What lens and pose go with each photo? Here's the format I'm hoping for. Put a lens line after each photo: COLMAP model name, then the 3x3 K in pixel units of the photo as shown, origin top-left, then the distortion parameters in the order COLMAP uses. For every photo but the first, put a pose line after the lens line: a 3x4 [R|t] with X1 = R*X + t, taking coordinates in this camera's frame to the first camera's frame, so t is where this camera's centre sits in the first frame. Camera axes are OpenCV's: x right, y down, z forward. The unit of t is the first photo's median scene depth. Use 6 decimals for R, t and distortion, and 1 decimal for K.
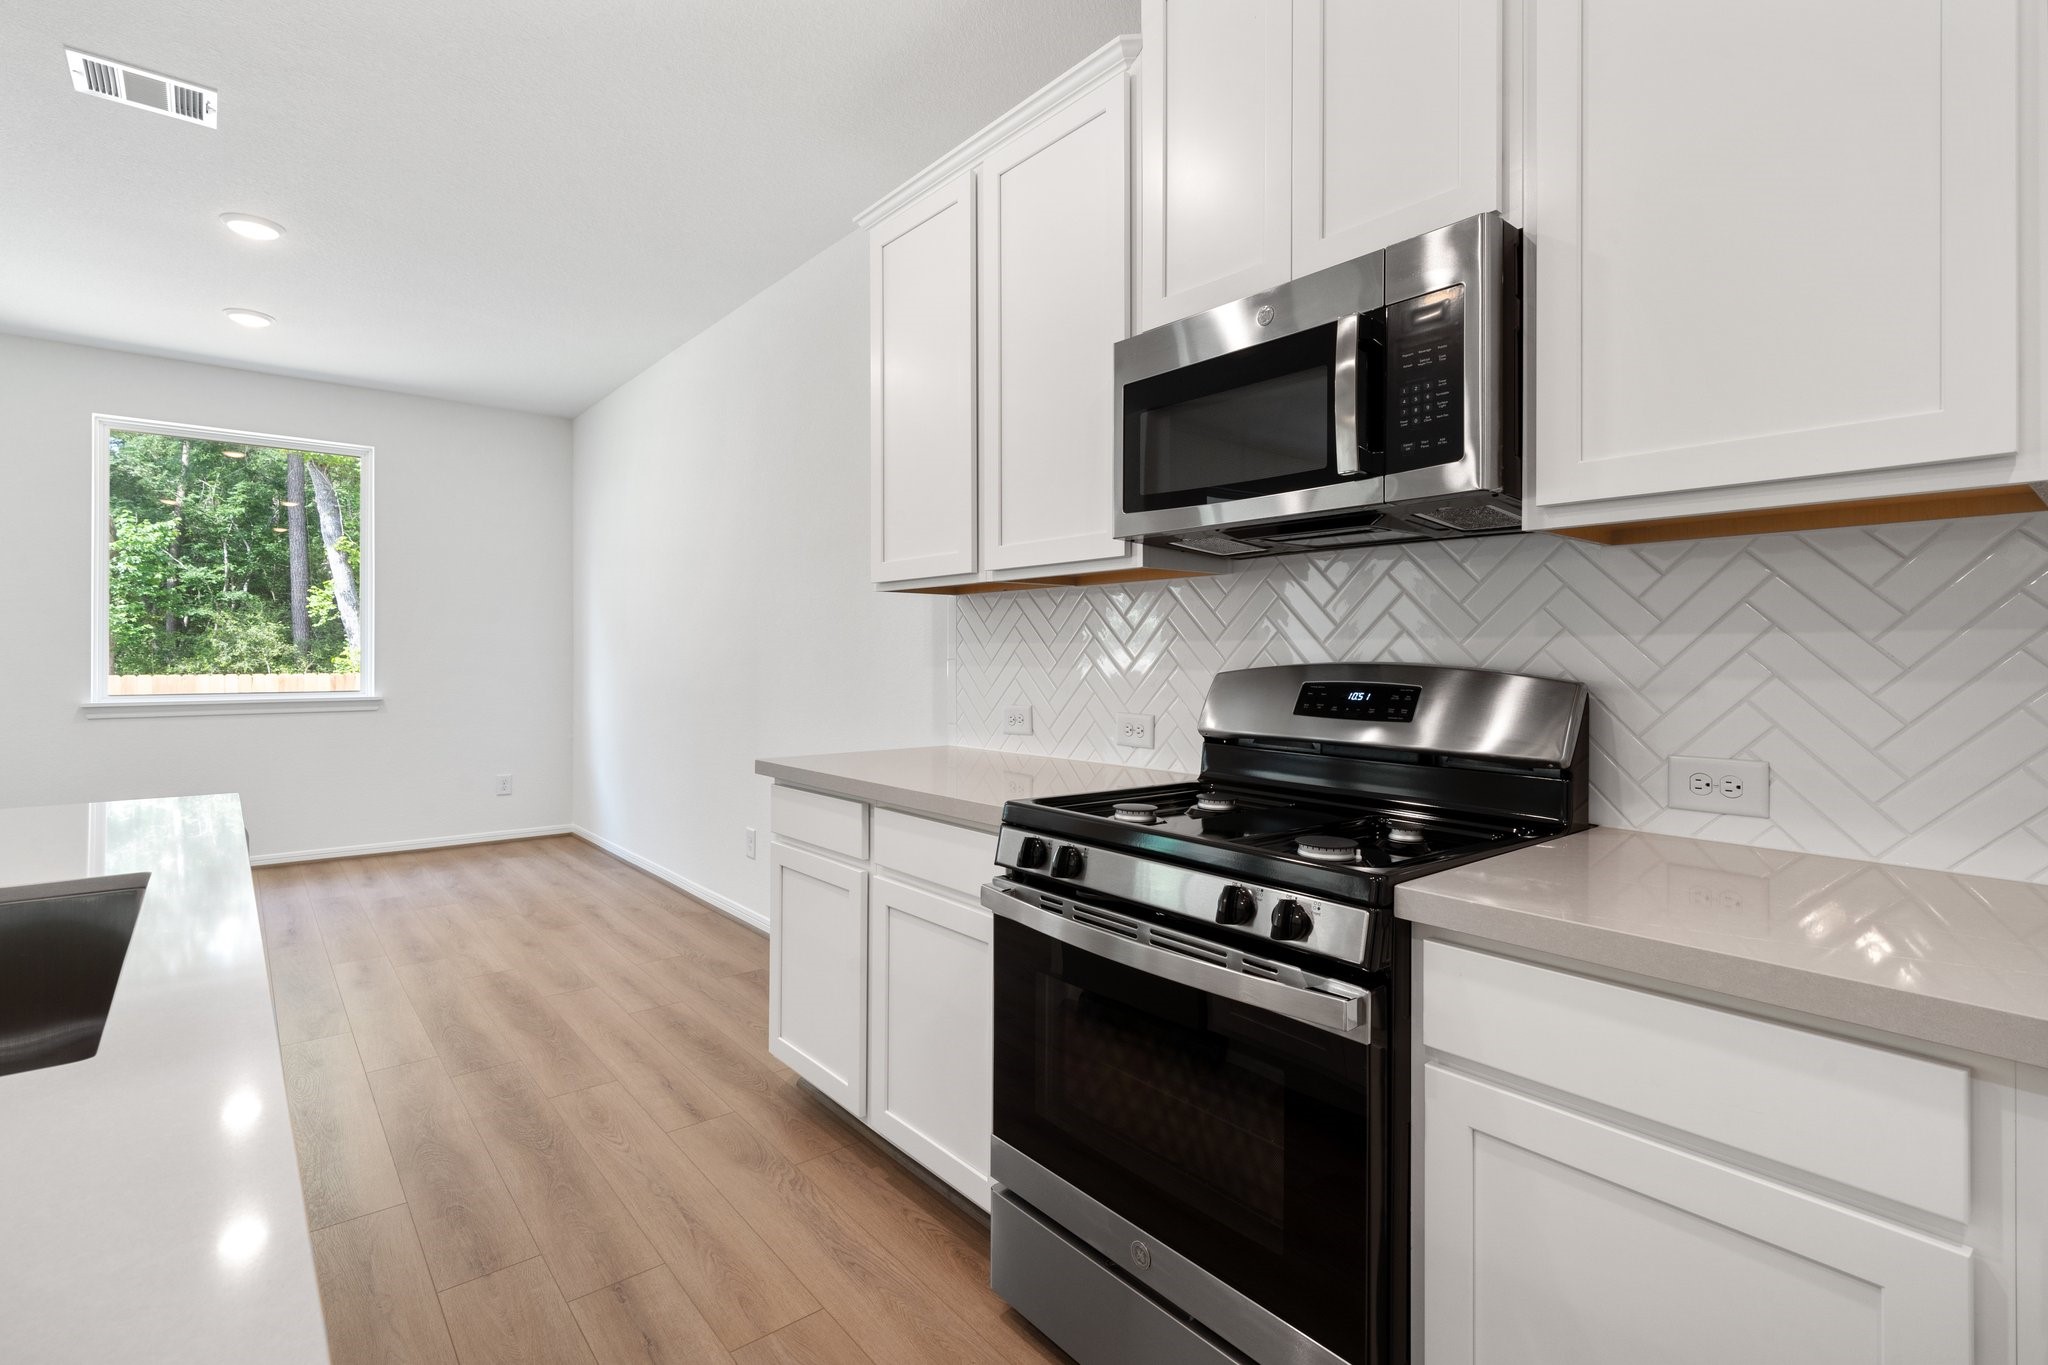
lens RADIAL K [[960.7, 0, 1021.4], [0, 960.7, 651.4], [0, 0, 1]] dist [0.002215, 0.000205]
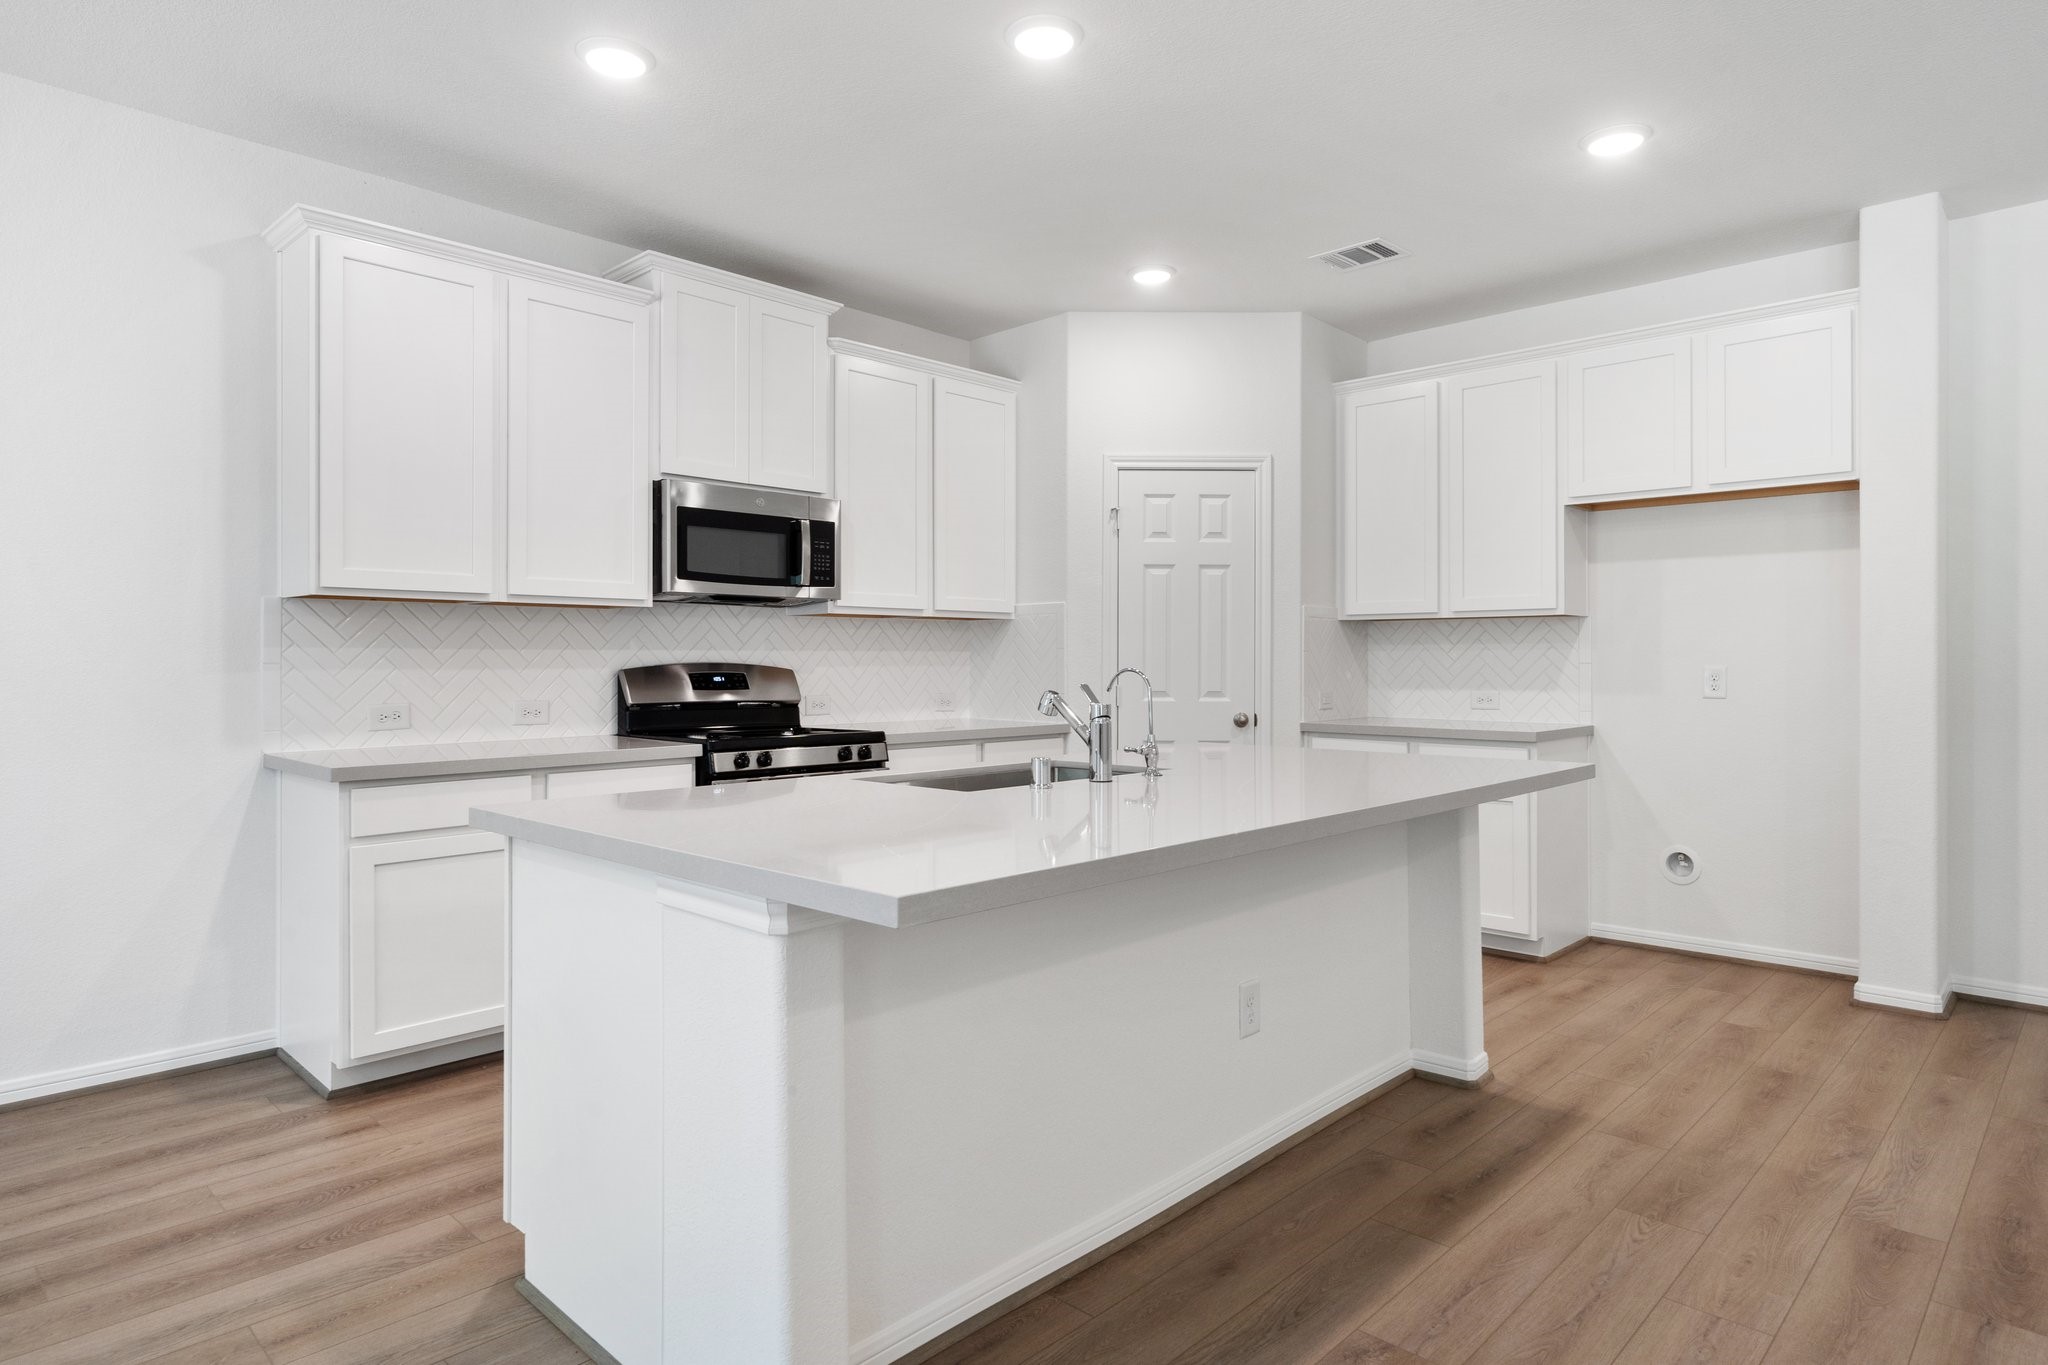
lens RADIAL K [[1154.8, 0, 1026.1], [0, 1154.8, 665.5], [0, 0, 1]] dist [0.002754, -0.000275]
pose [[-0.106867, -0.007029, 0.994249, -1.790858], [-0.002738, 0.999973, 0.006775, 0.000154], [-0.994270, -0.001998, -0.106883, 0.514419]]
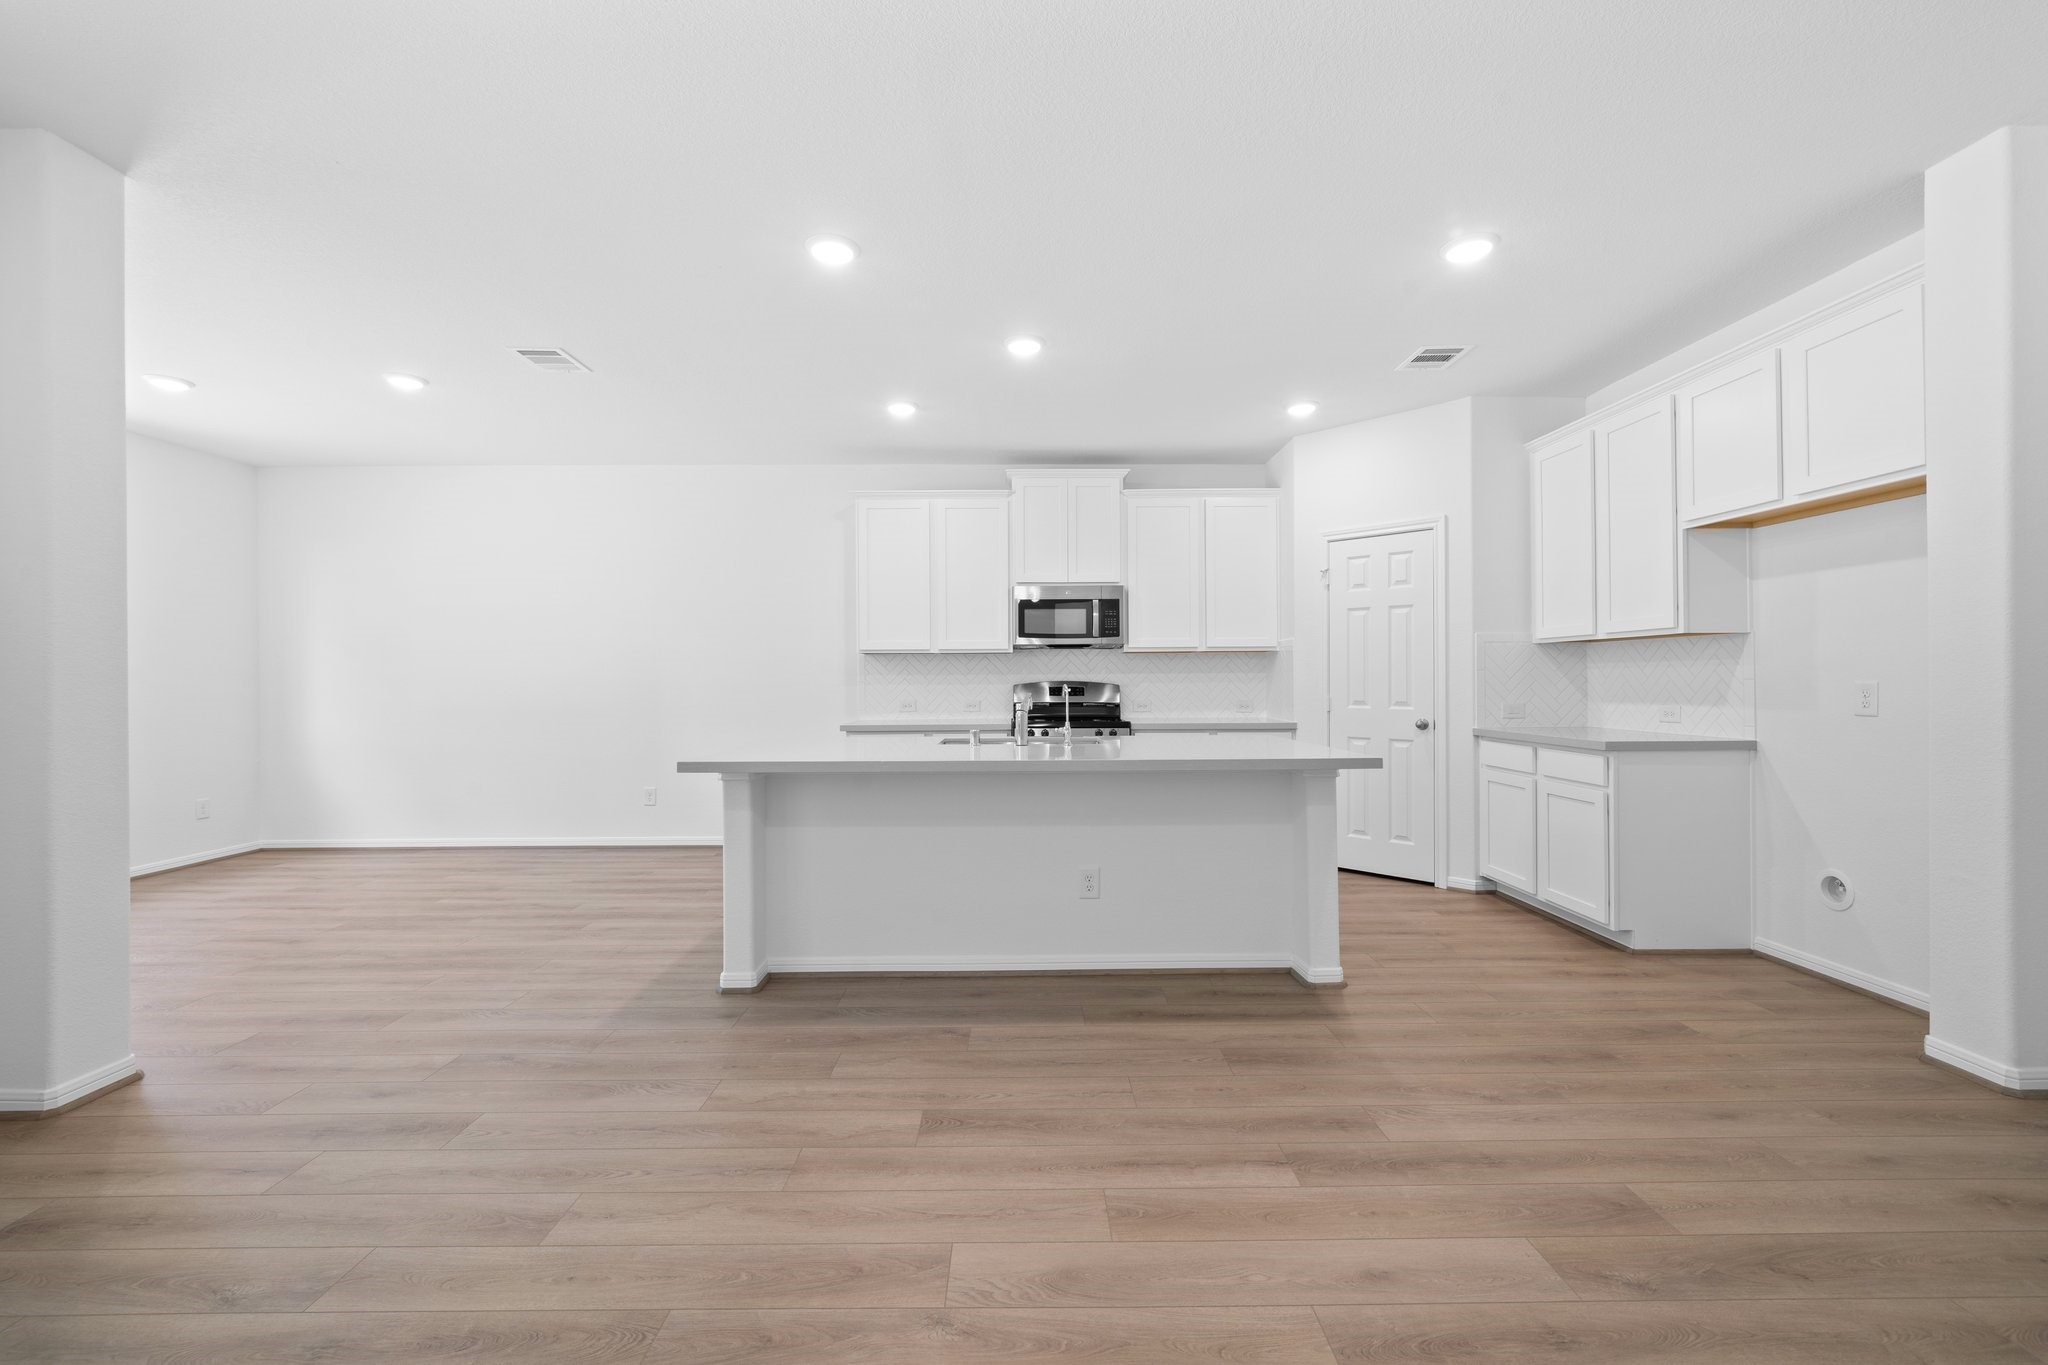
lens RADIAL K [[817.4, 0, 1024.0], [0, 817.4, 682.5], [0, 0, 1]] dist [-0.001530, -0.000099]
pose [[0.634655, -0.007292, 0.772761, -1.819436], [0.004477, 0.999973, 0.005760, -0.000637], [-0.772783, -0.000196, 0.634670, -0.720123]]
